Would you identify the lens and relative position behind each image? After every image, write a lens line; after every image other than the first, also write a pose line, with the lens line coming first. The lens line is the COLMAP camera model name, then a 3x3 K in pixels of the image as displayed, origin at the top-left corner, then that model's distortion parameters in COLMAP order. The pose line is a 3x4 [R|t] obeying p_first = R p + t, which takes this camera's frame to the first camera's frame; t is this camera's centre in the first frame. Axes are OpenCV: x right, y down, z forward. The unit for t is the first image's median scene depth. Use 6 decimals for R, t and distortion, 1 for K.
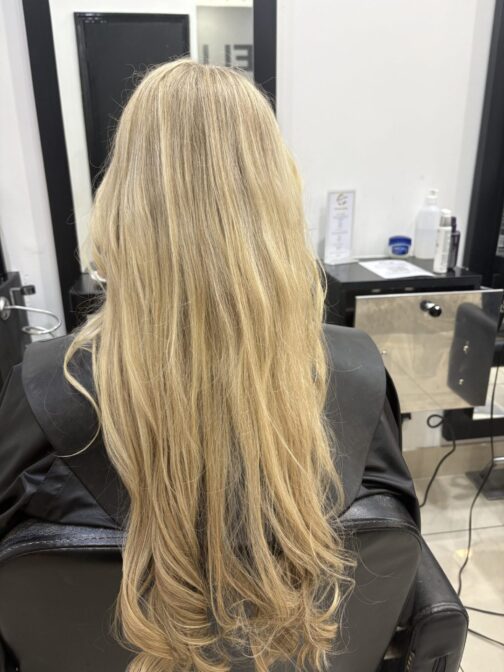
lens RADIAL K [[535.5, 0, 254.8], [0, 535.5, 337.7], [0, 0, 1]] dist [0.007695, -0.002647]
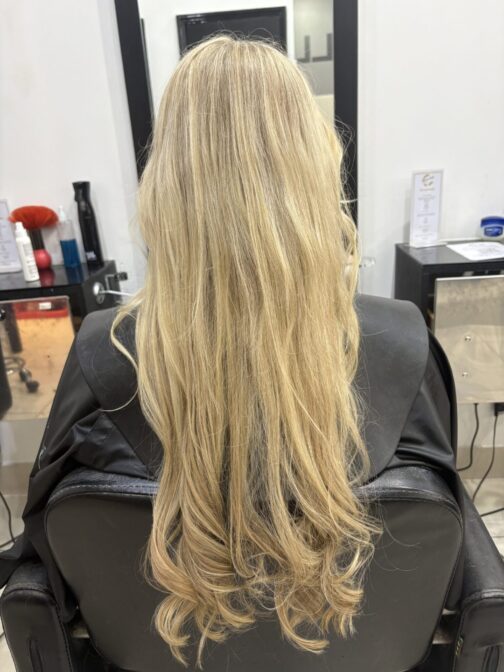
lens RADIAL K [[535.5, 0, 255.0], [0, 535.5, 335.1], [0, 0, 1]] dist [0.007695, -0.002647]
pose [[0.981219, 0.012284, -0.192504, 0.128278], [-0.010992, 0.999909, 0.007780, 0.046125], [0.192582, -0.005518, 0.981265, -0.017073]]
